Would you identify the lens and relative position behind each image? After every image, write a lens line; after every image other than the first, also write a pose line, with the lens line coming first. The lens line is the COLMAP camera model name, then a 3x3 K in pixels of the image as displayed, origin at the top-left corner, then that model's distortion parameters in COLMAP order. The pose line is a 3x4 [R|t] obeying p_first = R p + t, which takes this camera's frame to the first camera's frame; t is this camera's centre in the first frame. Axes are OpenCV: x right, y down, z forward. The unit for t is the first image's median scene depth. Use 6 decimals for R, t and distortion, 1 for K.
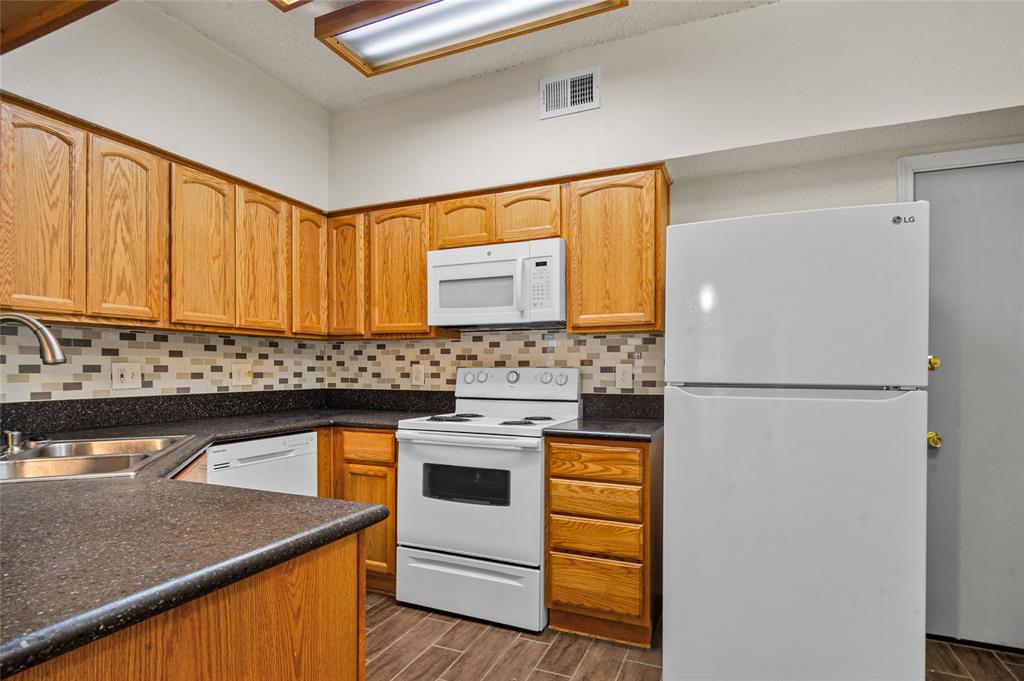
lens RADIAL K [[521.7, 0, 529.3], [0, 521.7, 372.5], [0, 0, 1]] dist [-0.006529, -0.006783]
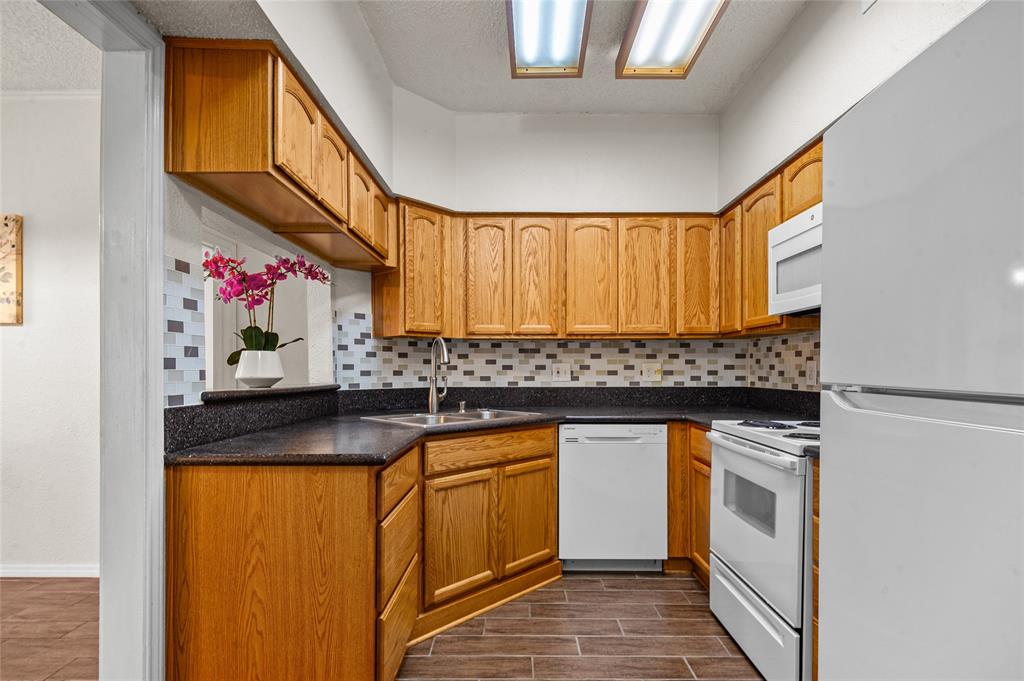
lens RADIAL K [[521.7, 0, 517.7], [0, 521.7, 372.9], [0, 0, 1]] dist [-0.006529, -0.006783]
pose [[0.387892, 0.003498, -0.921698, 0.471380], [-0.004024, 0.999990, 0.002101, 0.004899], [0.921696, 0.002894, 0.387902, 0.290964]]
